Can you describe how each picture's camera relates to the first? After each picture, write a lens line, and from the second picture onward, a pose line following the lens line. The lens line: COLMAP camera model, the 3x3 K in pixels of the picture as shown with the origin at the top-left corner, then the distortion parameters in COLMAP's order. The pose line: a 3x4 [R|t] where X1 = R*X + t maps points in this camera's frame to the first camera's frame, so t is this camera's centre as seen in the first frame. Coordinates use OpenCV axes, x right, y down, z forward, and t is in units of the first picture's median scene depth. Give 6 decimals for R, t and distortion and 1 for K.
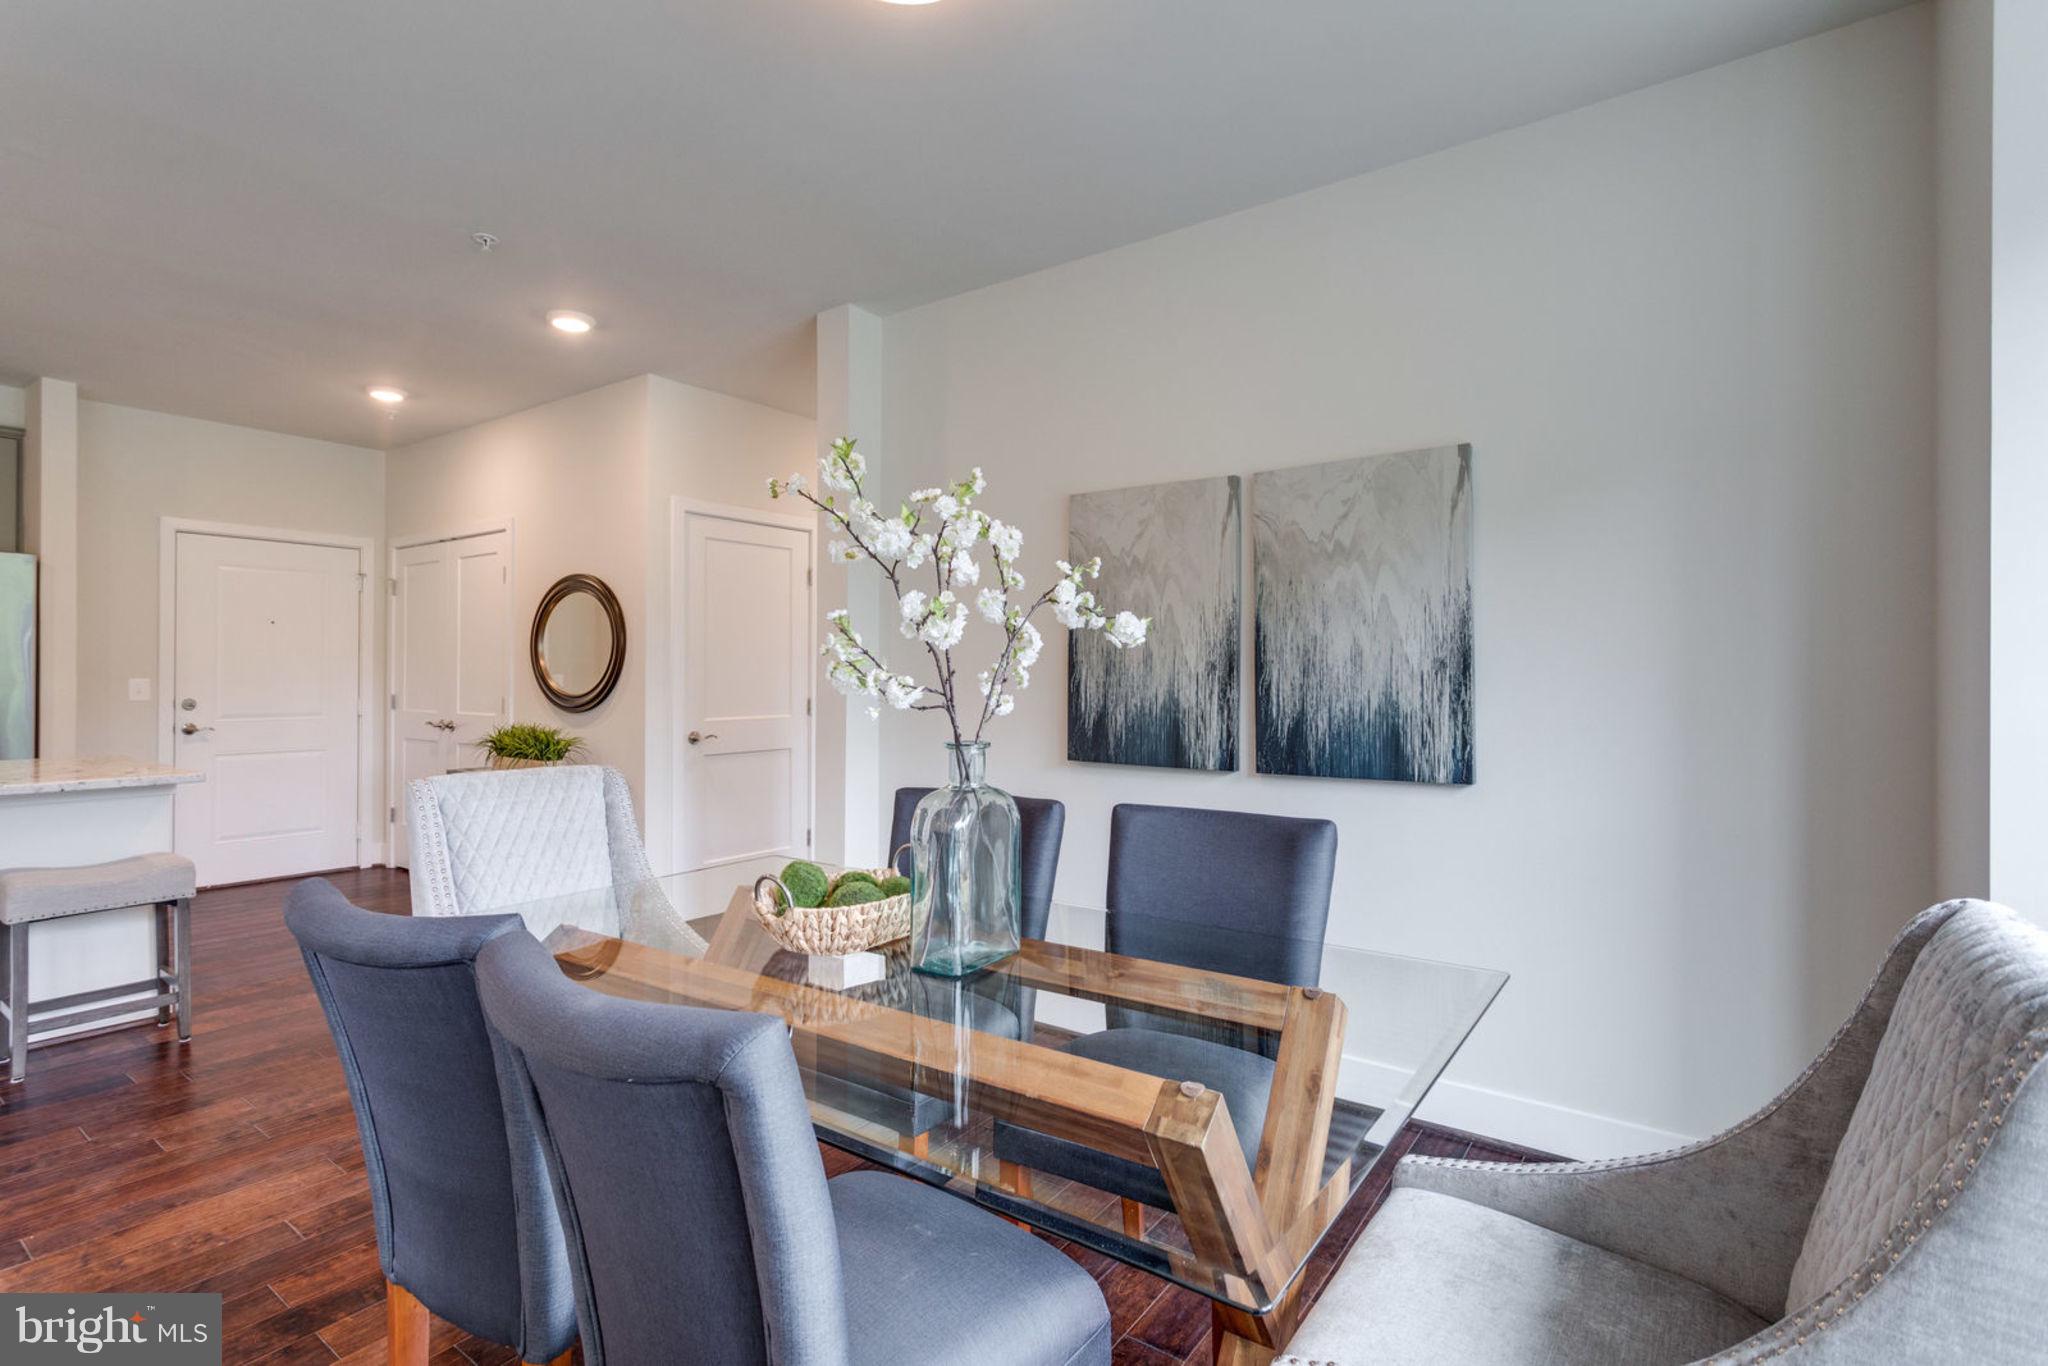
lens RADIAL K [[980.7, 0, 1027.0], [0, 980.7, 675.8], [0, 0, 1]] dist [-0.000443, -0.000080]
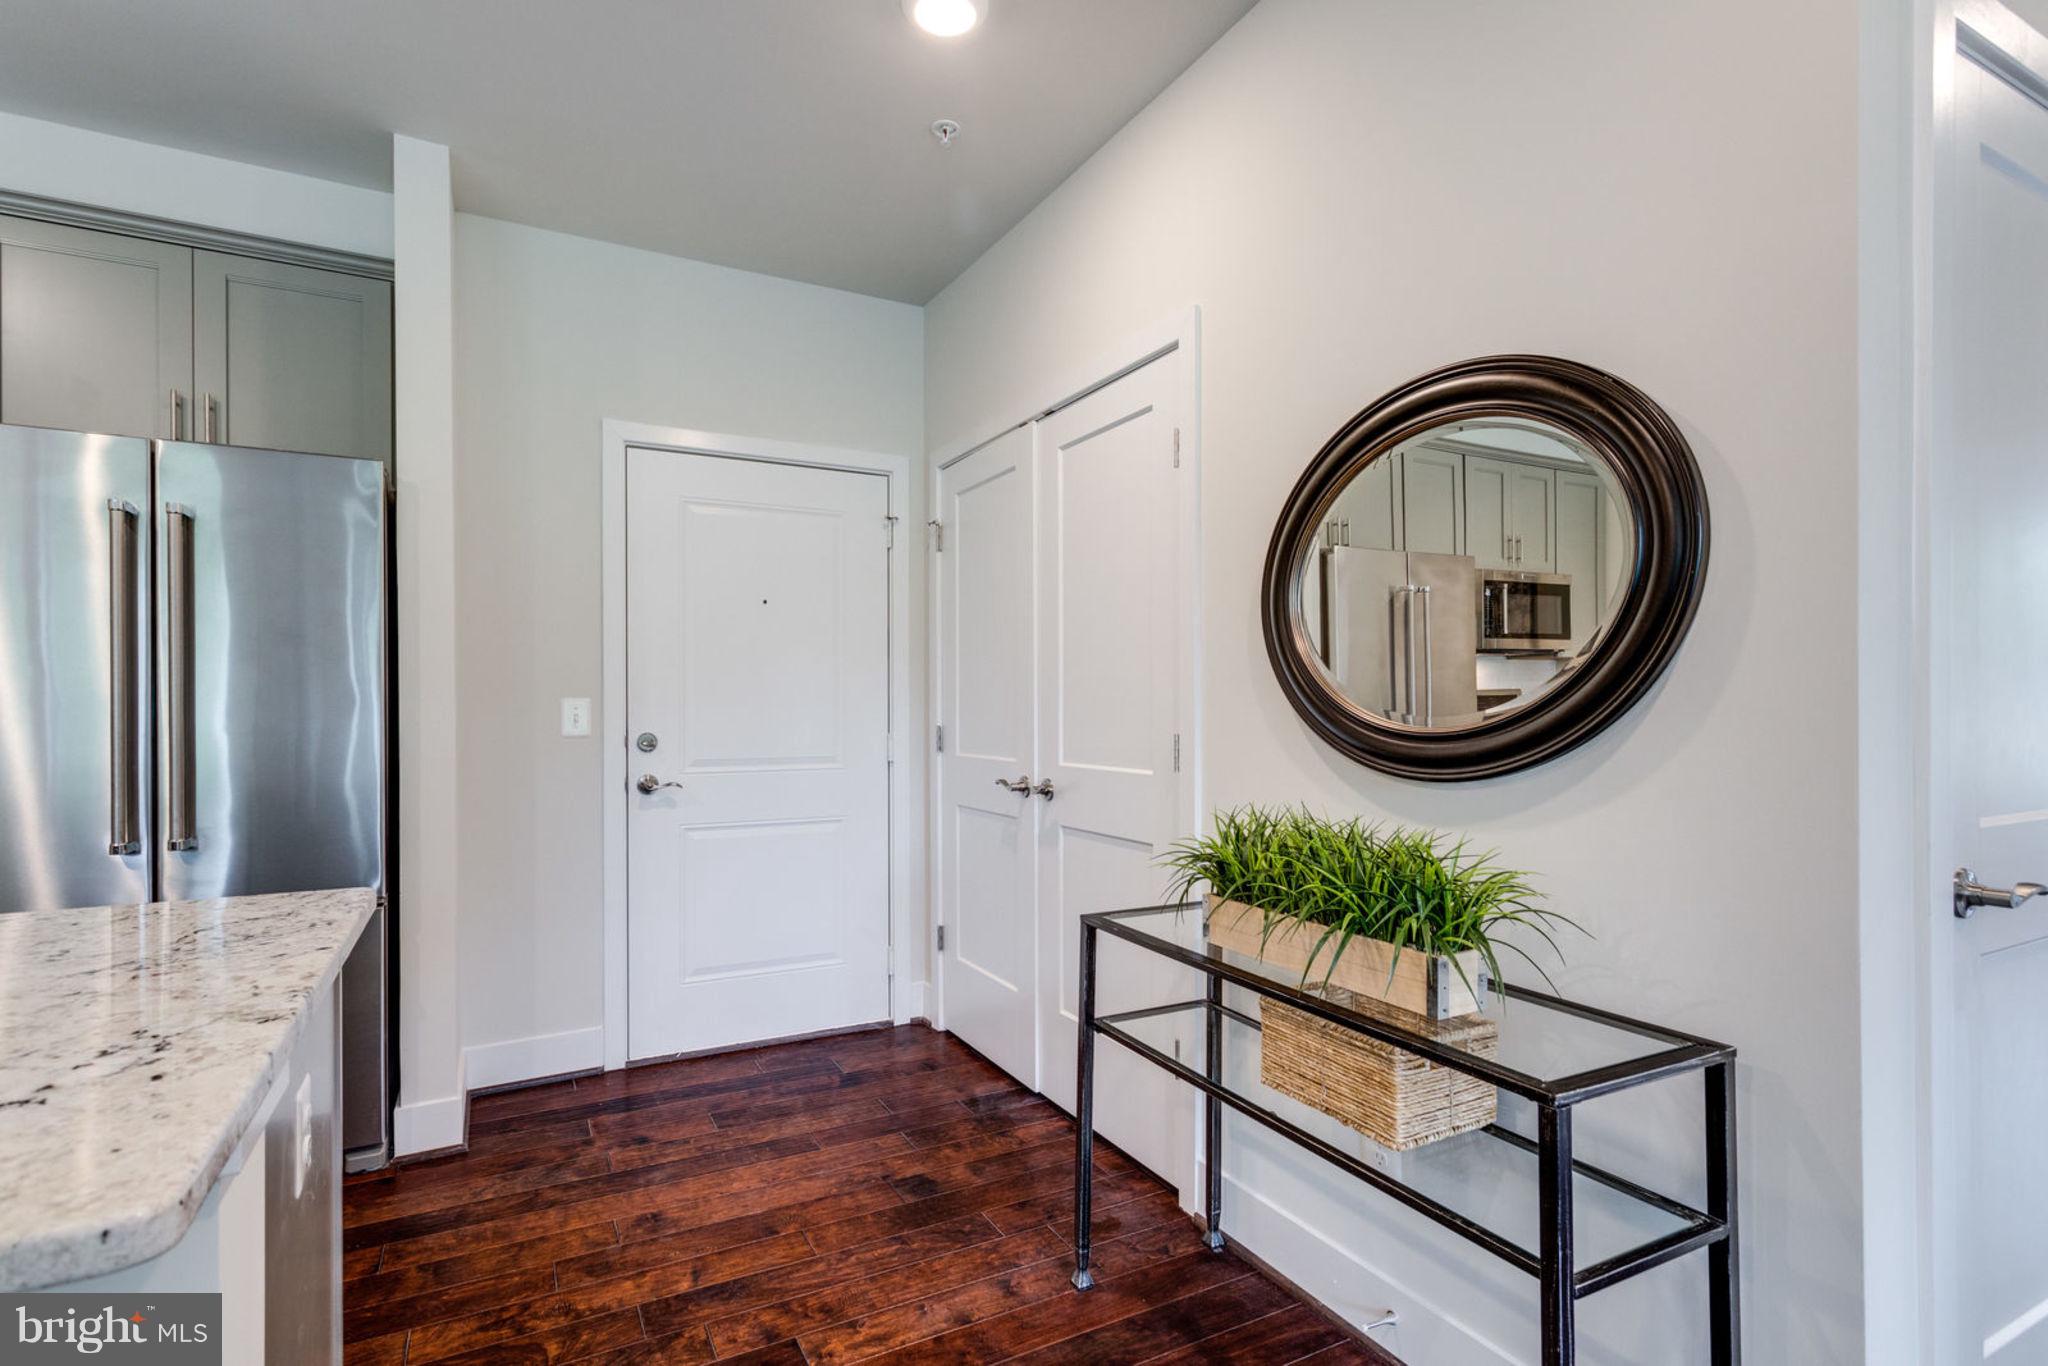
lens RADIAL K [[980.6, 0, 1023.6], [0, 980.6, 719.1], [0, 0, 1]] dist [0.001796, 0.000527]
pose [[0.895004, -0.001534, -0.446056, -0.384649], [0.007110, 0.999916, 0.010826, 0.010278], [0.446002, -0.012861, 0.894939, 0.565181]]
